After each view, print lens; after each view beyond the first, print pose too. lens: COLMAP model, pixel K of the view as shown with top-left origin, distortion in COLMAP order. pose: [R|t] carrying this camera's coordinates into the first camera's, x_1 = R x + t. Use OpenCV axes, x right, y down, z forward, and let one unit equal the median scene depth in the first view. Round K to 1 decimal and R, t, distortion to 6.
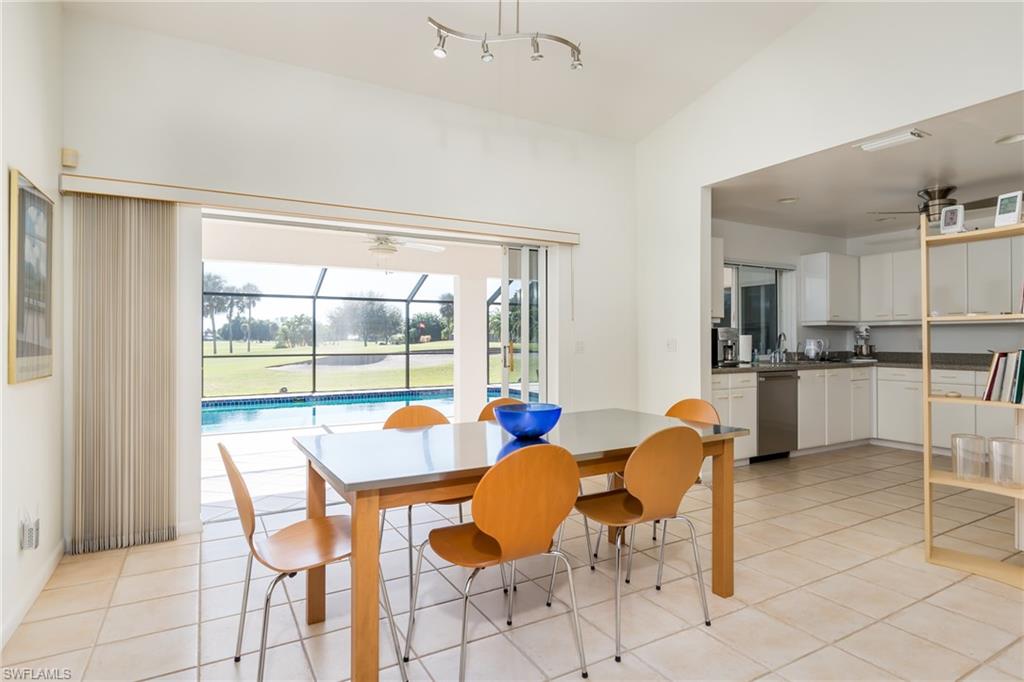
lens RADIAL K [[548.1, 0, 514.5], [0, 548.1, 337.5], [0, 0, 1]] dist [-0.003412, -0.000326]
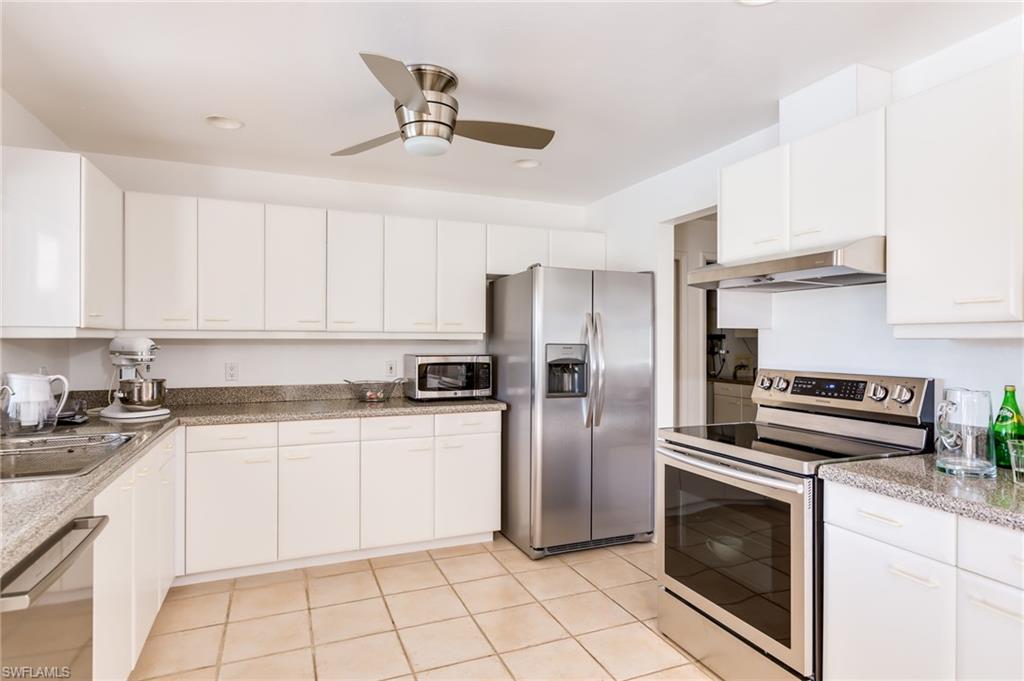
lens RADIAL K [[553.4, 0, 512.0], [0, 553.4, 340.5], [0, 0, 1]] dist [0.001886, 0.000300]
pose [[0.123770, -0.001151, 0.992310, 0.213026], [-0.007356, 0.999971, 0.002078, -0.023739], [-0.992284, -0.007556, 0.123758, 0.639515]]
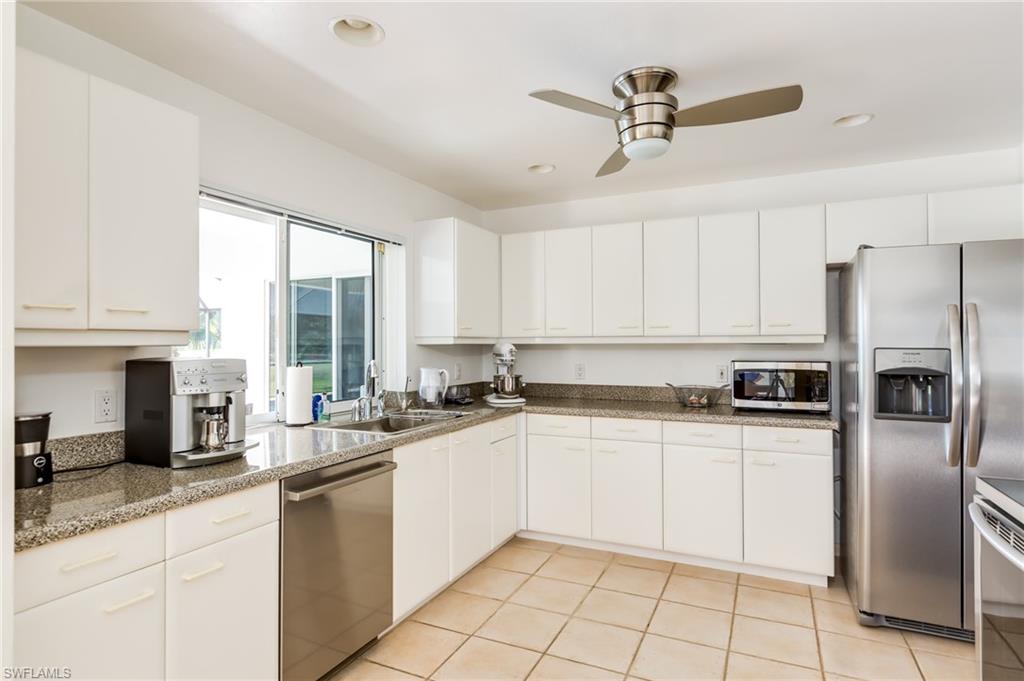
lens RADIAL K [[548.1, 0, 514.5], [0, 548.1, 337.0], [0, 0, 1]] dist [-0.003412, -0.000326]
pose [[0.819892, 0.003902, 0.572506, 0.294600], [0.001852, 0.999953, -0.009467, -0.024343], [-0.572516, 0.008822, 0.819846, 0.493904]]
